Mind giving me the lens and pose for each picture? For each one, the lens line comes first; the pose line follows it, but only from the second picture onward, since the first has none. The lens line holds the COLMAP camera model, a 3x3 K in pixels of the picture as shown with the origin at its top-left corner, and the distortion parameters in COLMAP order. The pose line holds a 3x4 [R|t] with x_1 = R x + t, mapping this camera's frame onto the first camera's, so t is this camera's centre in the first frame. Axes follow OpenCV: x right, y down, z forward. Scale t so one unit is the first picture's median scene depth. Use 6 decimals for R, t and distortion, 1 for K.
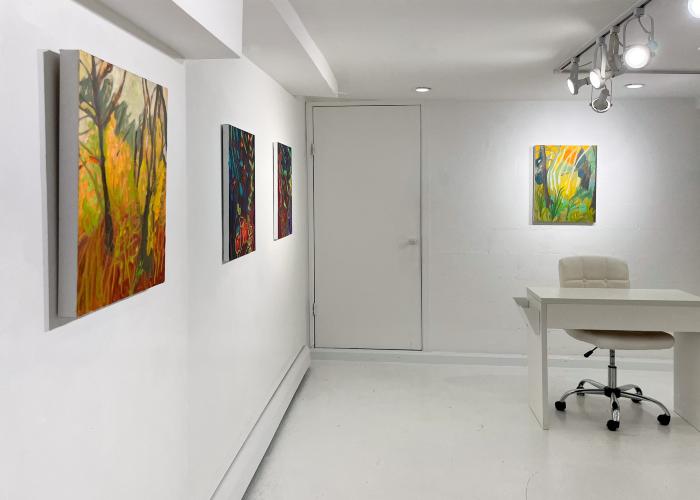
lens RADIAL K [[584.8, 0, 350.0], [0, 584.8, 250.0], [0, 0, 1]] dist [-0.001913, -0.001688]
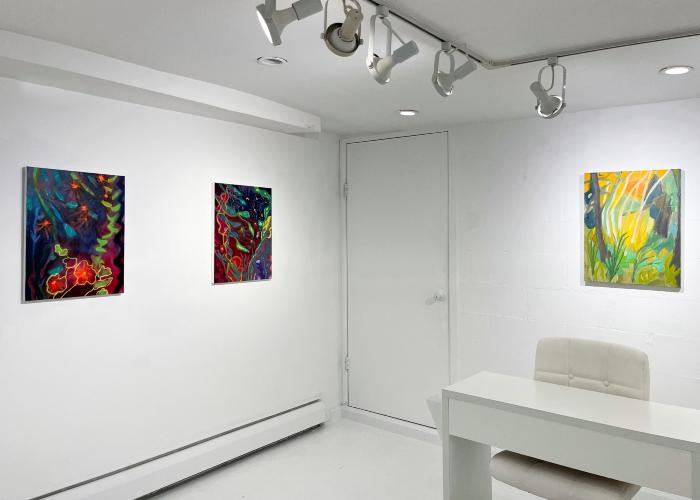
lens RADIAL K [[544.8, 0, 350.0], [0, 544.8, 250.0], [0, 0, 1]] dist [-0.050255, -0.000199]
pose [[0.833247, 0.027347, -0.552225, 0.441876], [-0.067077, 0.996399, -0.051868, -0.033887], [0.548818, 0.080260, 0.832080, 0.310237]]
